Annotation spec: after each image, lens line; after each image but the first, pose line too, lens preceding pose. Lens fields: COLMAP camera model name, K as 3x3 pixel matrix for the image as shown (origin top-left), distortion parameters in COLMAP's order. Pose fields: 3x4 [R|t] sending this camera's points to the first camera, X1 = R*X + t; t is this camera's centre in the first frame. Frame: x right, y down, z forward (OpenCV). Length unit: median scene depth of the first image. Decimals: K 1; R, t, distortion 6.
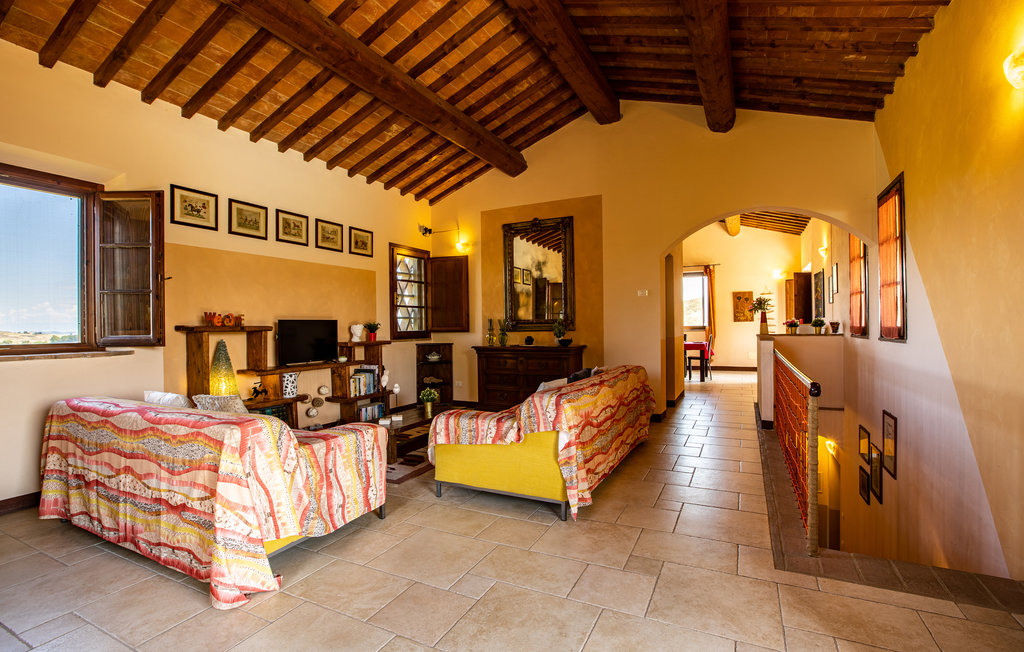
lens RADIAL K [[464.4, 0, 512.0], [0, 464.4, 326.0], [0, 0, 1]] dist [-0.027840, 0.000147]
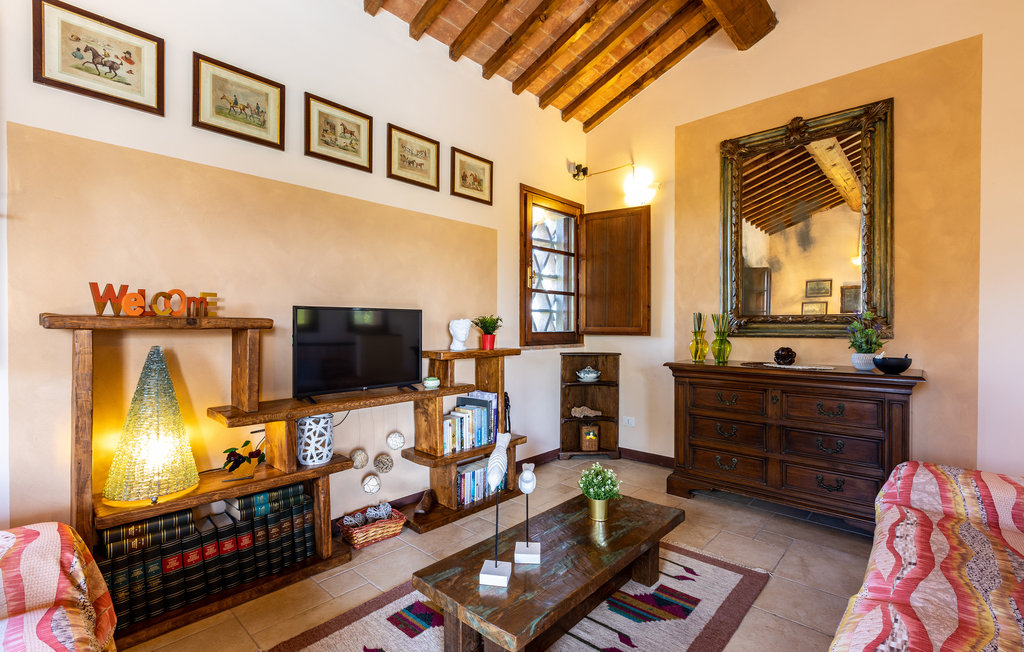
lens RADIAL K [[462.1, 0, 512.0], [0, 462.1, 326.0], [0, 0, 1]] dist [-0.001331, -0.000231]
pose [[0.959600, 0.015821, -0.280923, -0.107005], [-0.015371, 0.999875, 0.003806, 0.001499], [0.280948, 0.000666, 0.959723, 0.433579]]
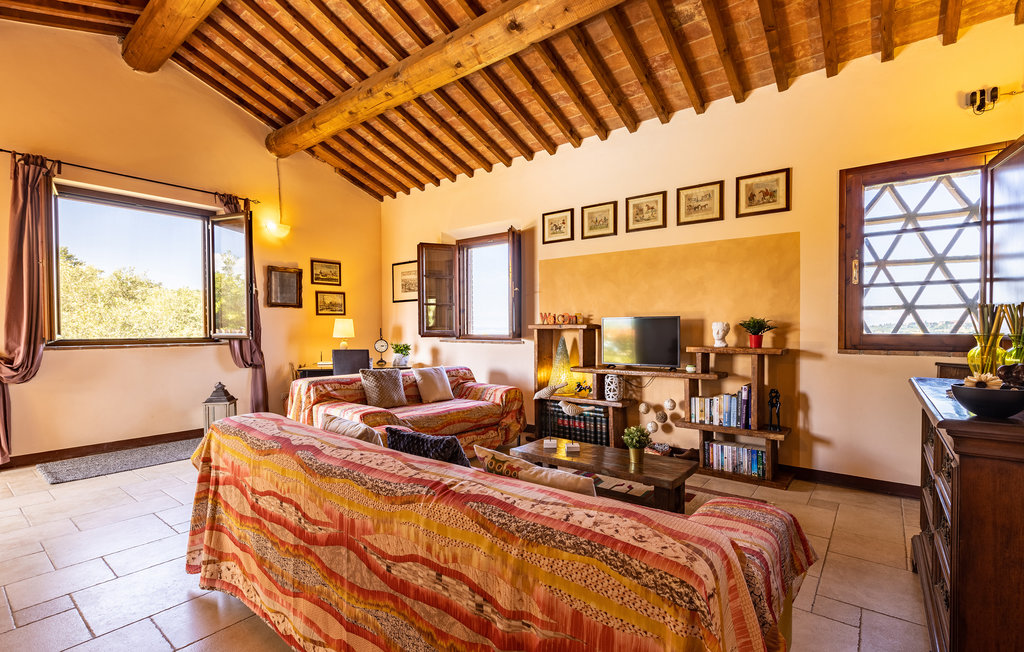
lens RADIAL K [[537.0, 0, 512.0], [0, 537.0, 326.0], [0, 0, 1]] dist [0.001593, -0.000098]
pose [[-0.261050, 0.014110, -0.965222, 0.459482], [0.008655, 0.999887, 0.012276, -0.008496], [0.965287, -0.005149, -0.261143, 0.808472]]
